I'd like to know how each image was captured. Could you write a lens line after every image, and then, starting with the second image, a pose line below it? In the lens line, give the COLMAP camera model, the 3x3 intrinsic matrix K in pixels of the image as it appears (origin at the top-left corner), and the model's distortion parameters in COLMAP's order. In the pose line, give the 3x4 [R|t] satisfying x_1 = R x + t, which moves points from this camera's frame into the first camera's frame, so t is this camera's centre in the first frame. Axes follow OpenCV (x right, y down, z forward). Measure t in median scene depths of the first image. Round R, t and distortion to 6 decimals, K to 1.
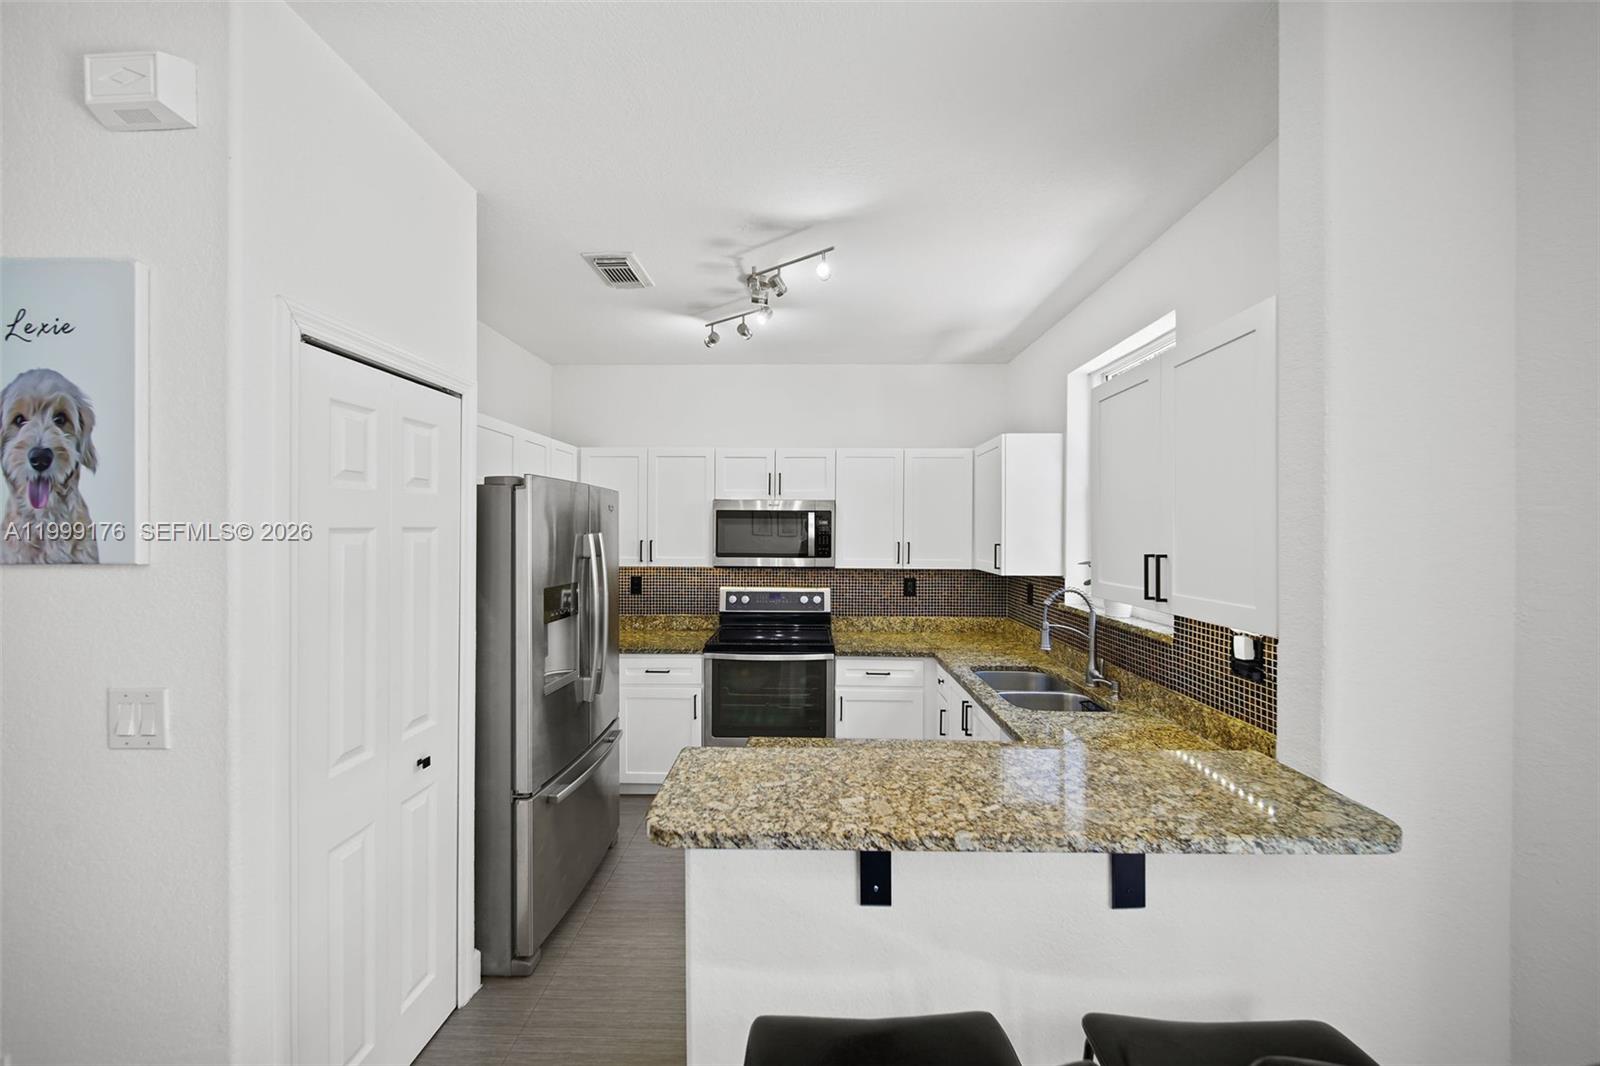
lens RADIAL K [[571.4, 0, 802.2], [0, 571.4, 530.5], [0, 0, 1]] dist [0.001210, -0.001962]
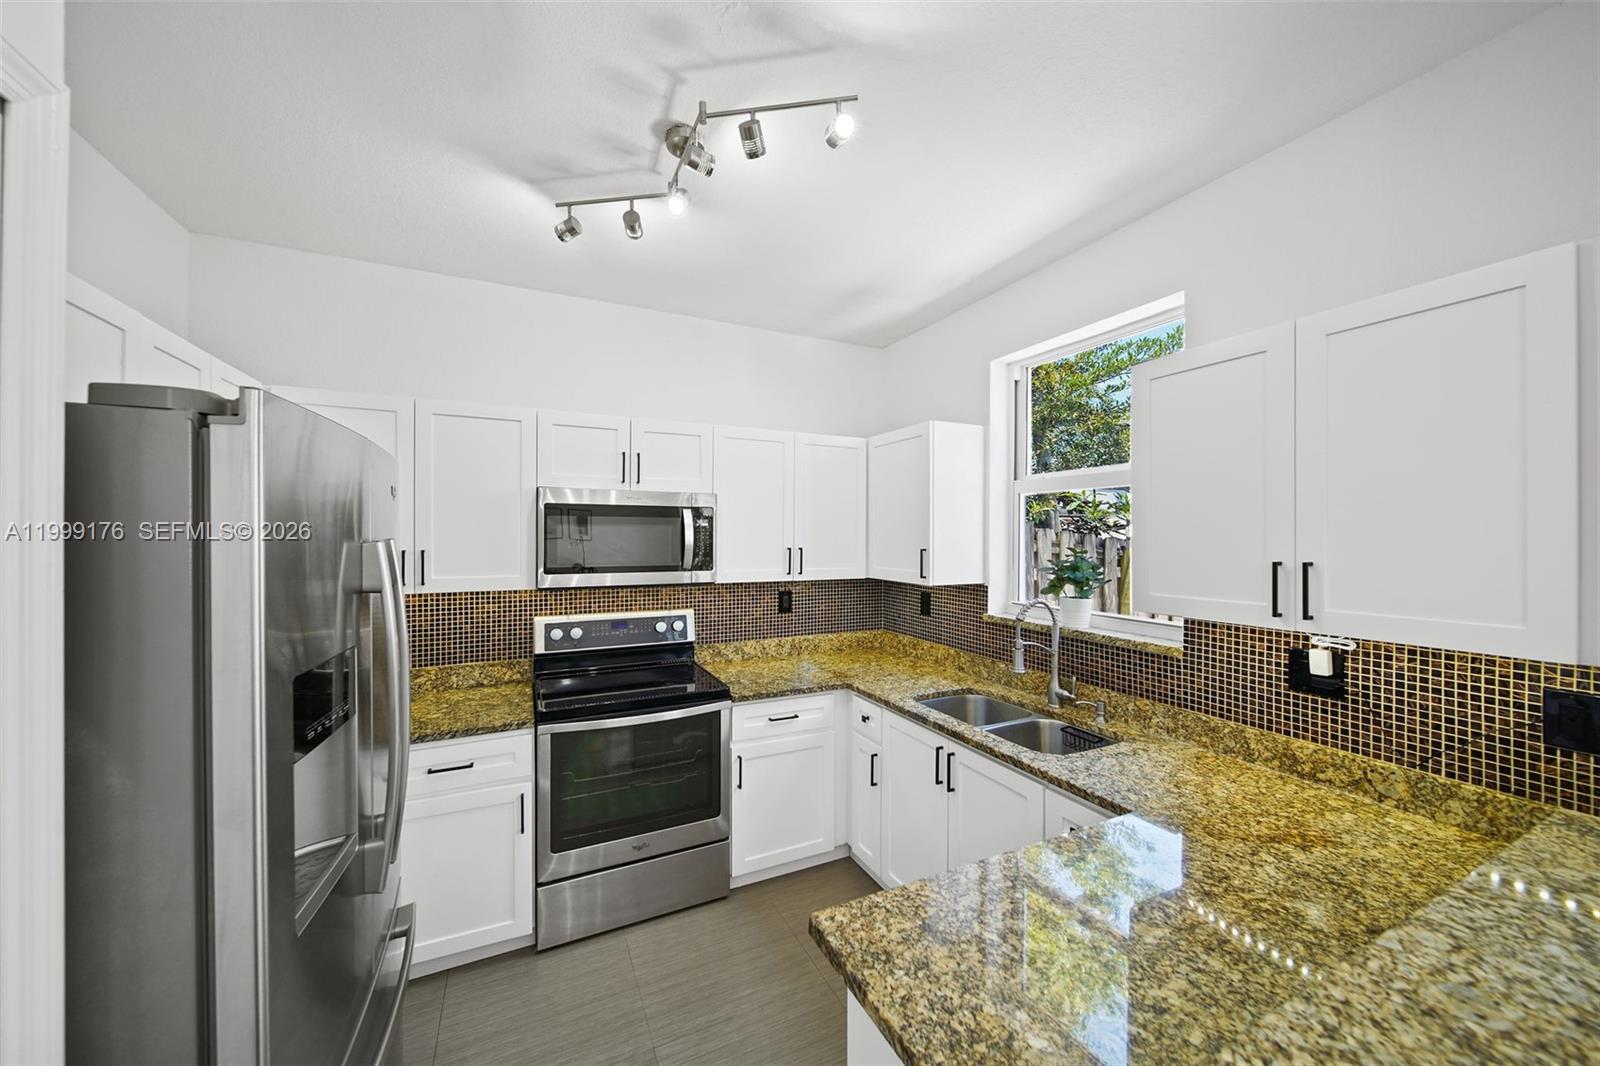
lens RADIAL K [[571.4, 0, 800.8], [0, 571.4, 536.3], [0, 0, 1]] dist [0.001210, -0.001962]
pose [[0.892290, -0.003702, 0.451447, -0.224687], [0.001680, 0.999987, 0.004879, -0.000339], [-0.451459, -0.003595, 0.892285, 0.340575]]
